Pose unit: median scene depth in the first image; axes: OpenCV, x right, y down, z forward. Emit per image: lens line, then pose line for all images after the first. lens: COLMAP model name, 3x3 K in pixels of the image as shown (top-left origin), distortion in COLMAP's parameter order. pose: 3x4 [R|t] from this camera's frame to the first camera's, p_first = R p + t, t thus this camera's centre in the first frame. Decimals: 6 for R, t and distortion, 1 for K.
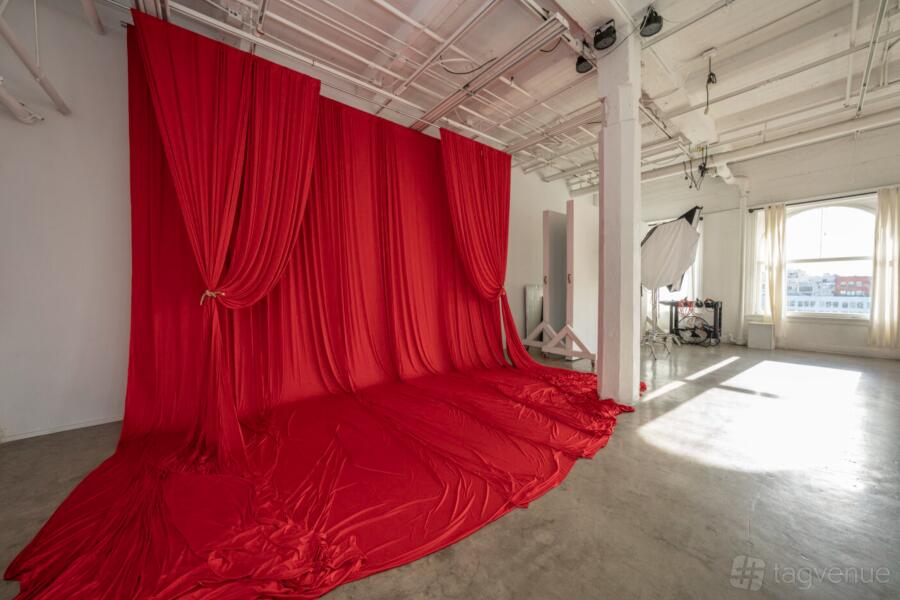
lens RADIAL K [[311.8, 0, 453.4], [0, 311.8, 295.5], [0, 0, 1]] dist [-0.018994, 0.003644]
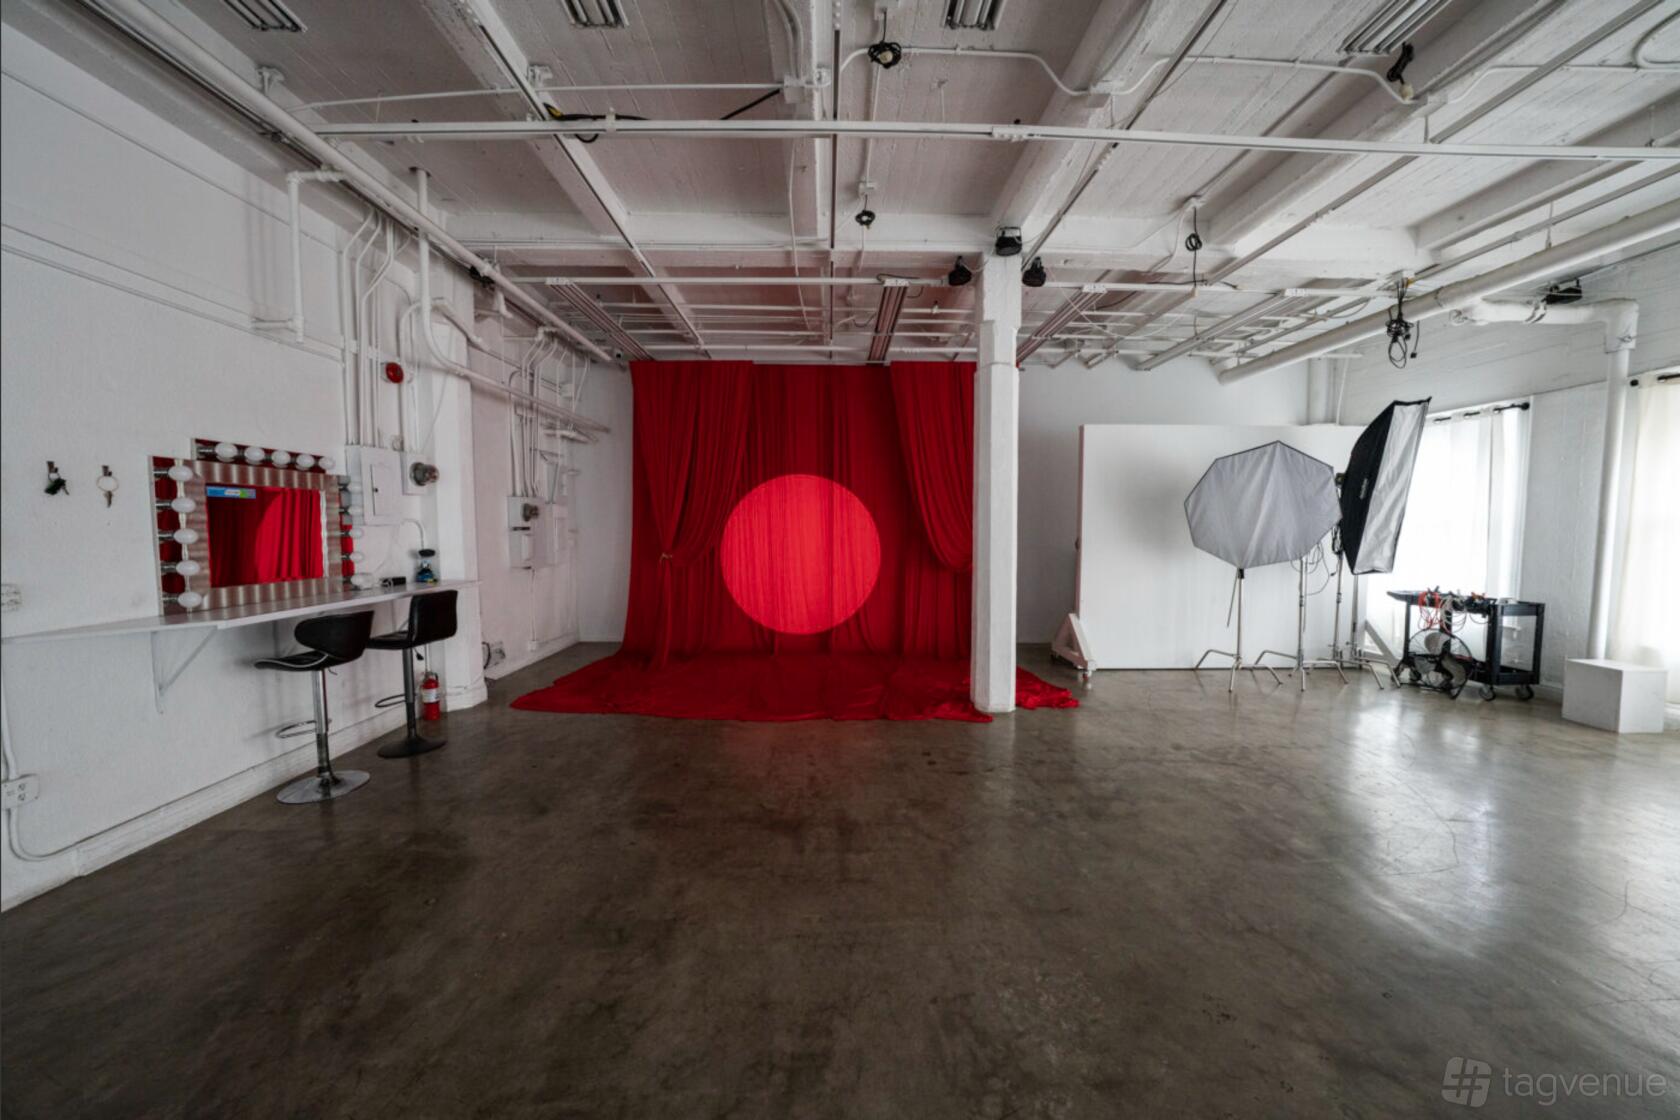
lens RADIAL K [[582.1, 0, 837.3], [0, 582.1, 560.9], [0, 0, 1]] dist [-0.018994, 0.003644]
pose [[0.783501, 0.046185, -0.619671, 0.661612], [-0.024052, 0.998741, 0.044025, -0.056978], [0.620924, -0.019589, 0.783626, -0.255915]]
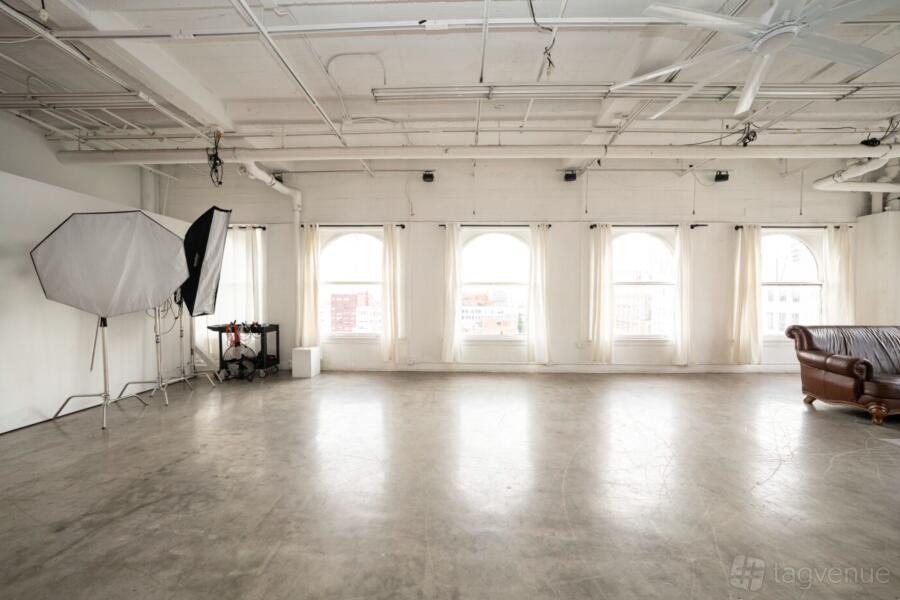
lens RADIAL K [[311.8, 0, 452.9], [0, 311.8, 301.8], [0, 0, 1]] dist [-0.018994, 0.003644]
pose [[0.657387, -0.000874, 0.753553, 0.589486], [0.013359, 0.999856, -0.010494, -0.032866], [-0.753435, 0.016966, 0.657304, 0.035227]]
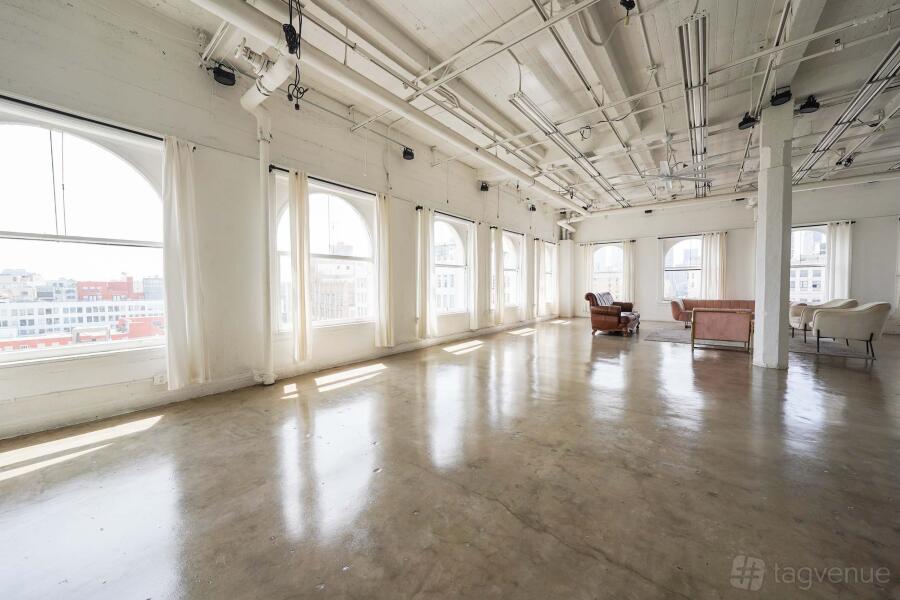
lens RADIAL K [[318.4, 0, 460.8], [0, 318.4, 290.2], [0, 0, 1]] dist [-0.002310, 0.000445]
pose [[-0.213302, -0.004907, 0.976974, 0.261277], [0.036851, 0.999235, 0.013065, -0.021047], [-0.976291, 0.038789, -0.212958, 0.824364]]
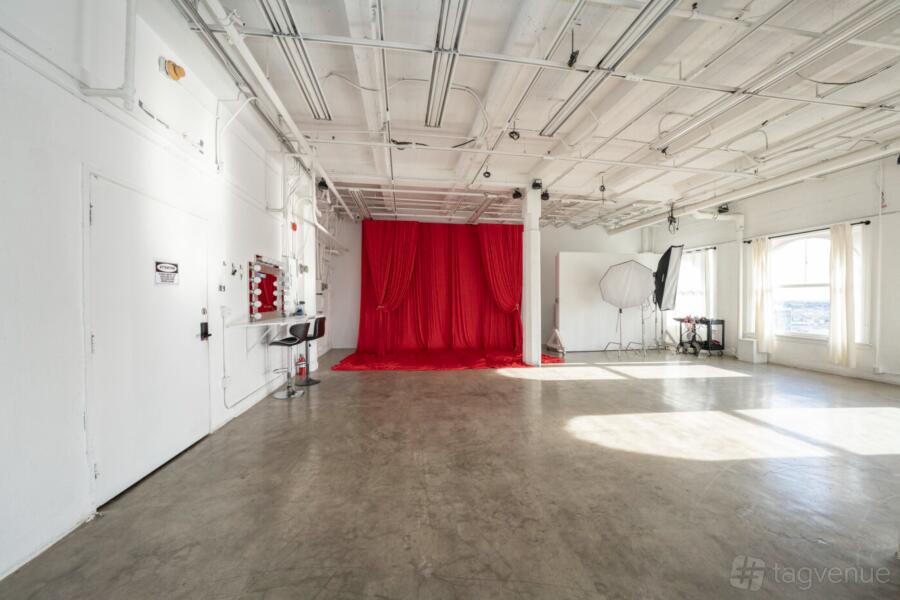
lens RADIAL K [[311.8, 0, 449.2], [0, 311.8, 301.1], [0, 0, 1]] dist [-0.018994, 0.003644]
pose [[0.856212, 0.010522, -0.516518, 0.649318], [-0.019264, 0.999748, -0.011566, -0.021153], [0.516266, 0.019853, 0.856198, -0.602426]]
